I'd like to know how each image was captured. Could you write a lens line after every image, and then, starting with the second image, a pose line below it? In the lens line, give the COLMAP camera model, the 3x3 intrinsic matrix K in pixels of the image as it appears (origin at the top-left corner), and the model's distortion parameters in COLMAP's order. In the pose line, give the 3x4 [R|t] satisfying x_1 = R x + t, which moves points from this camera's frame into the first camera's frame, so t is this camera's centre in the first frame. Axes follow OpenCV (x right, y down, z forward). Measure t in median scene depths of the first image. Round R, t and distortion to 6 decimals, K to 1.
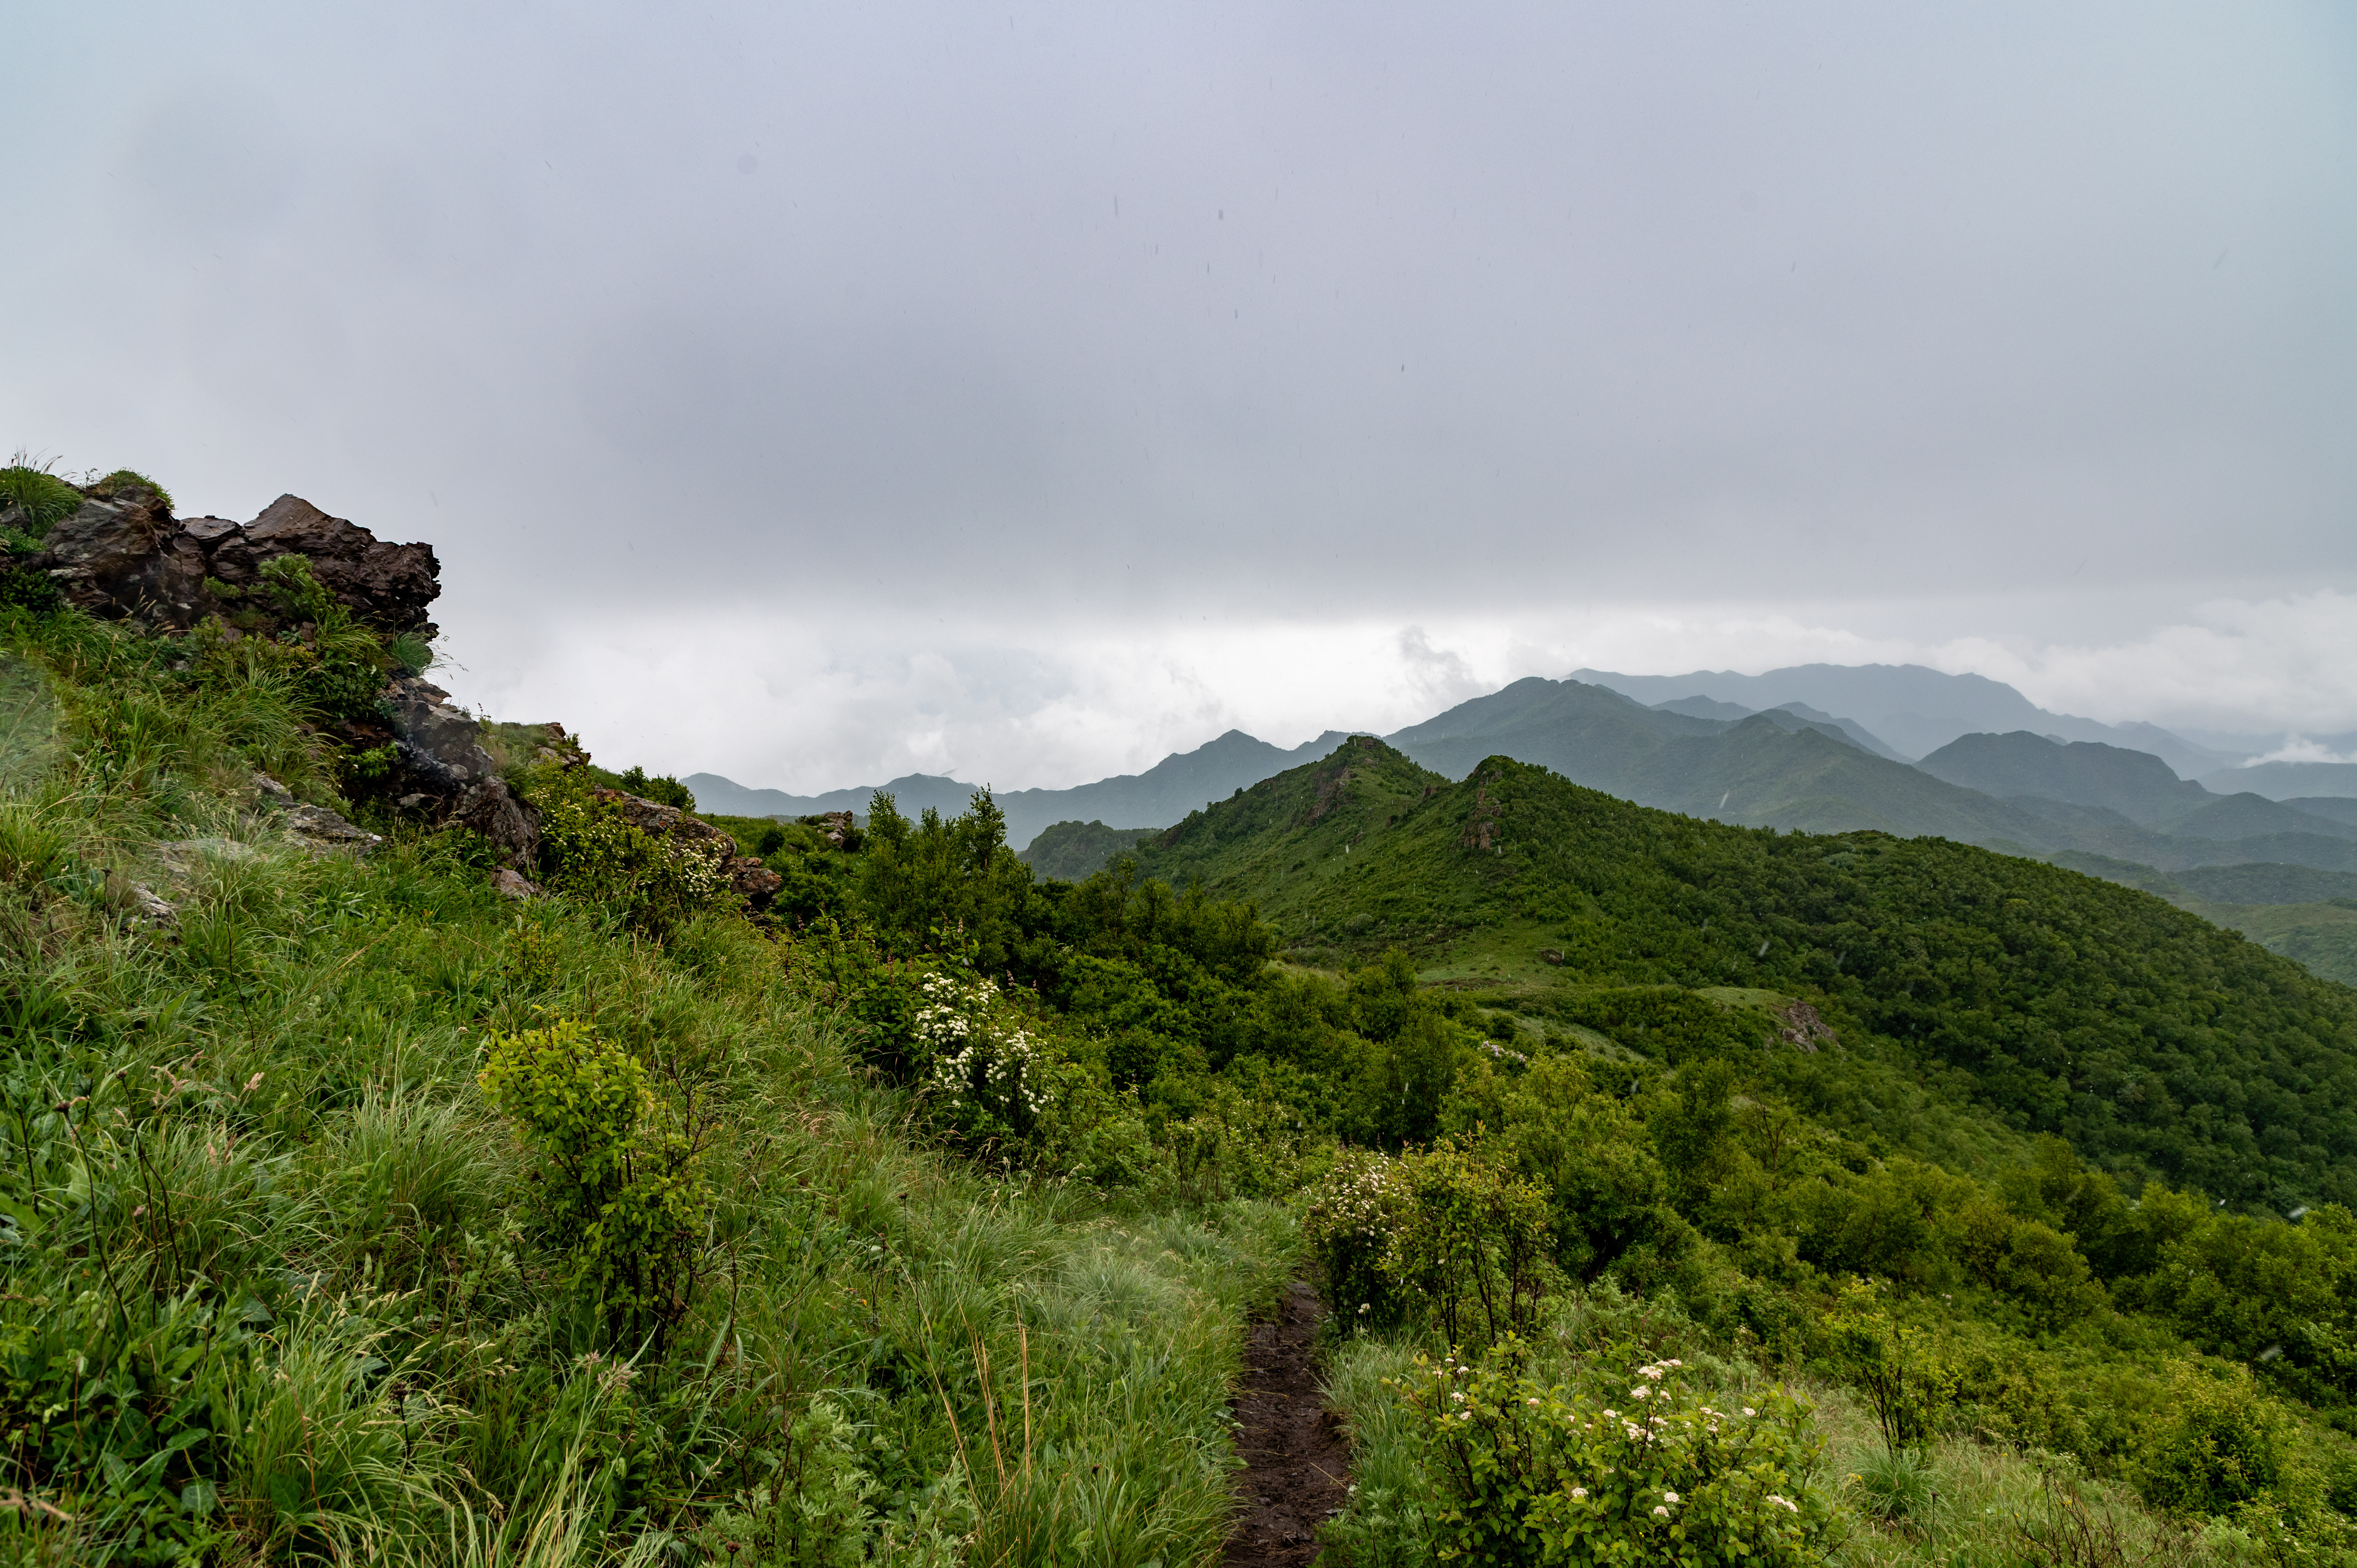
lens RADIAL K [[1591.8, 0, 1167.2], [0, 1591.8, 777.4], [0, 0, 1]] dist [0.006249, -0.000977]
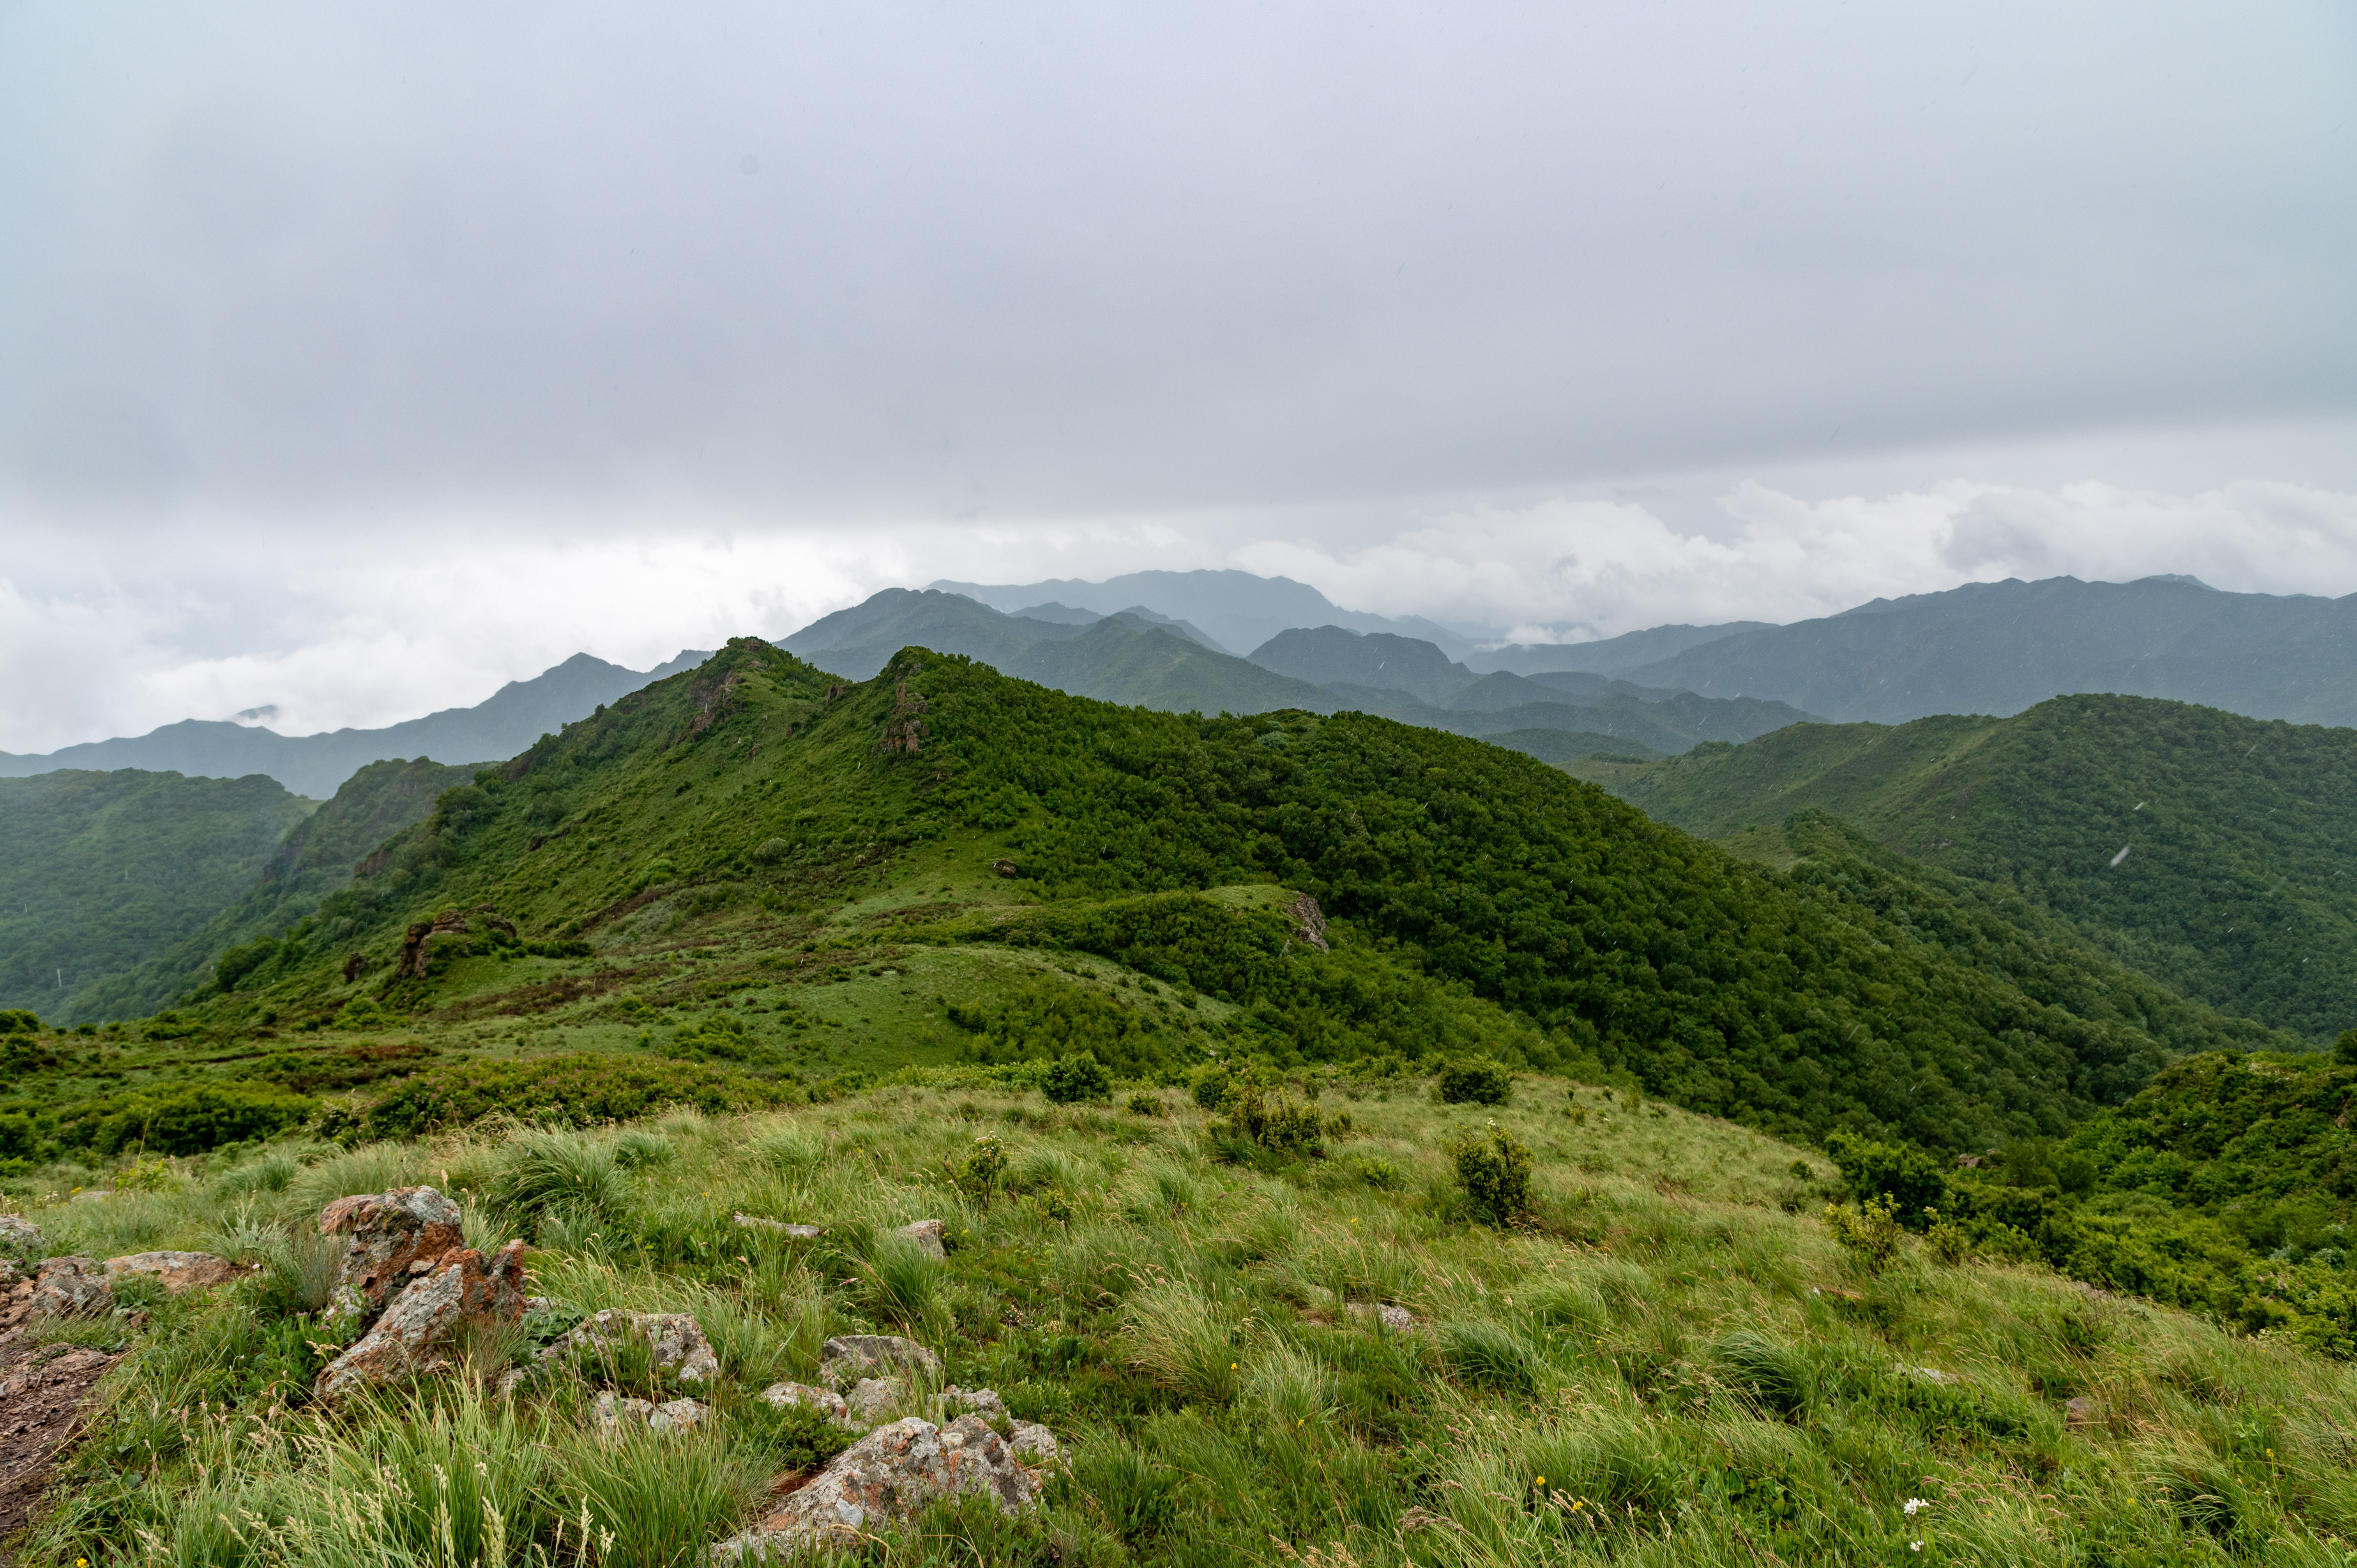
lens RADIAL K [[1583.6, 0, 1169.3], [0, 1583.6, 773.1], [0, 0, 1]] dist [0.002947, 0.000168]
pose [[0.921223, -0.070292, 0.382632, -0.002331], [0.050724, 0.996848, 0.061006, 0.011833], [-0.385714, -0.036792, 0.921885, 0.162253]]
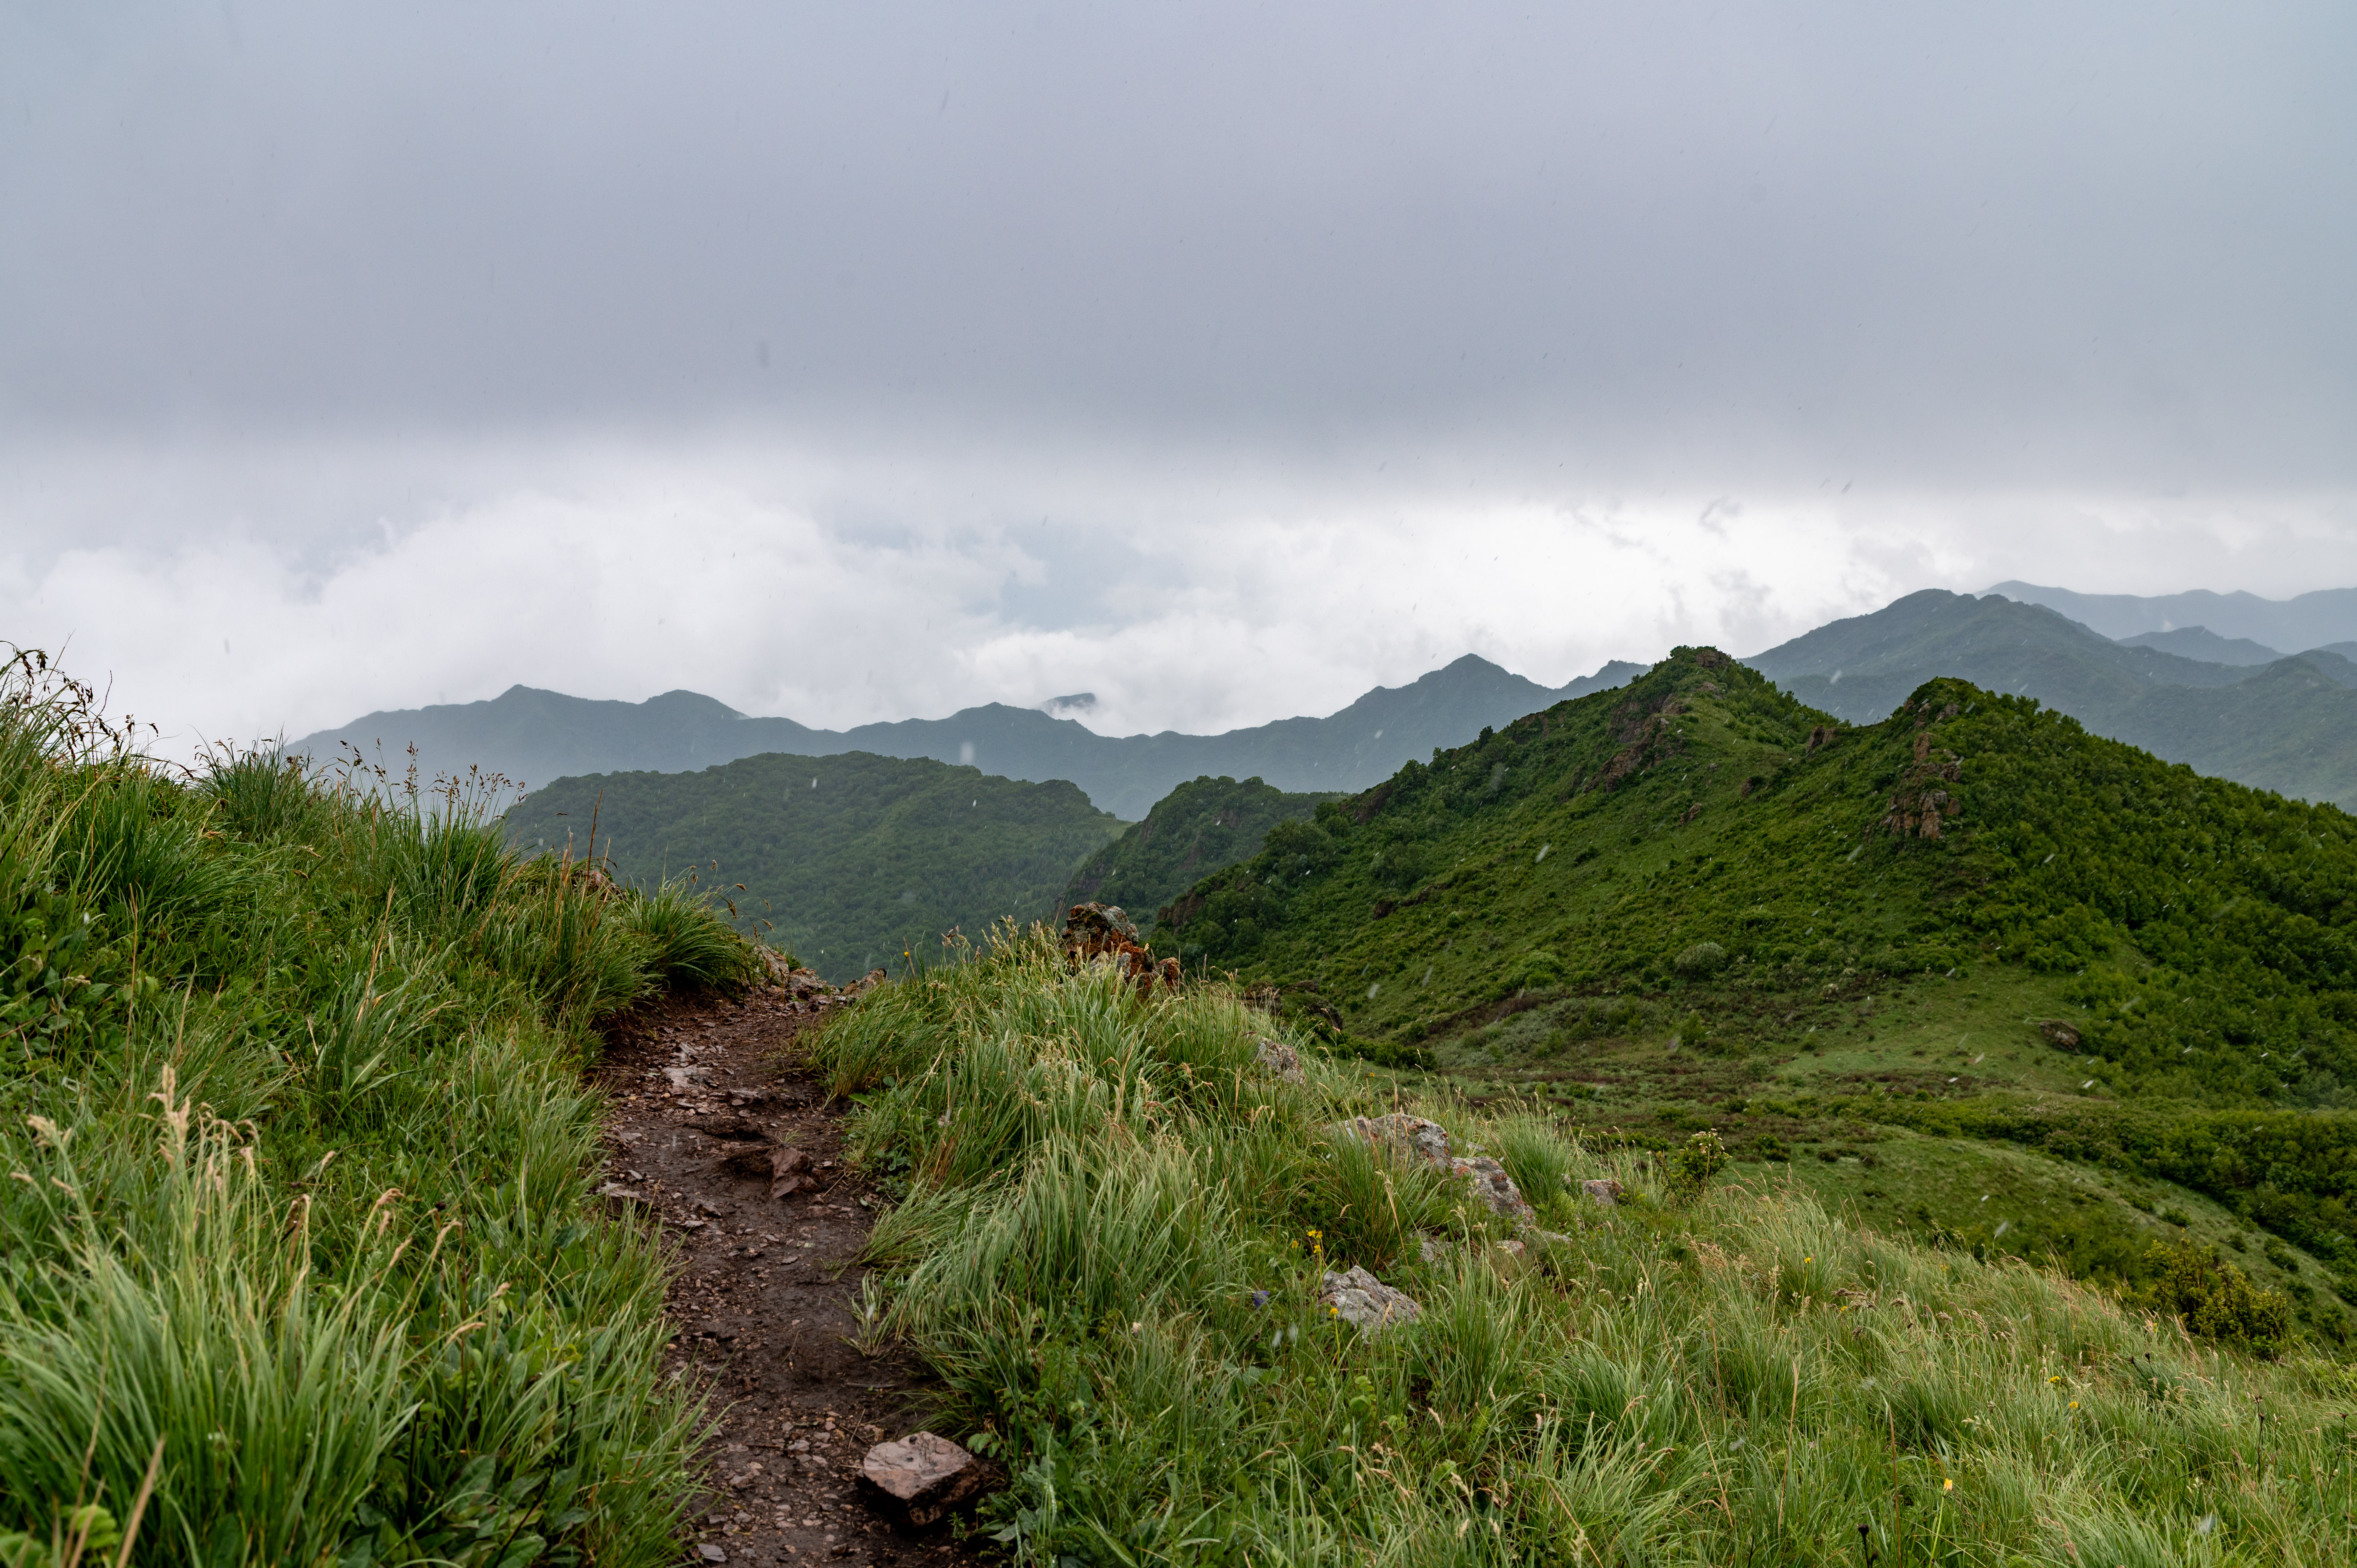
lens RADIAL K [[2360.6, 0, 1186.5], [0, 2360.6, 757.9], [0, 0, 1]] dist [0.001345, 0.020536]
pose [[0.996439, 0.037255, -0.075646, -0.001067], [-0.036094, 0.999210, 0.016660, 0.013072], [0.076207, -0.013870, 0.996996, 0.154252]]
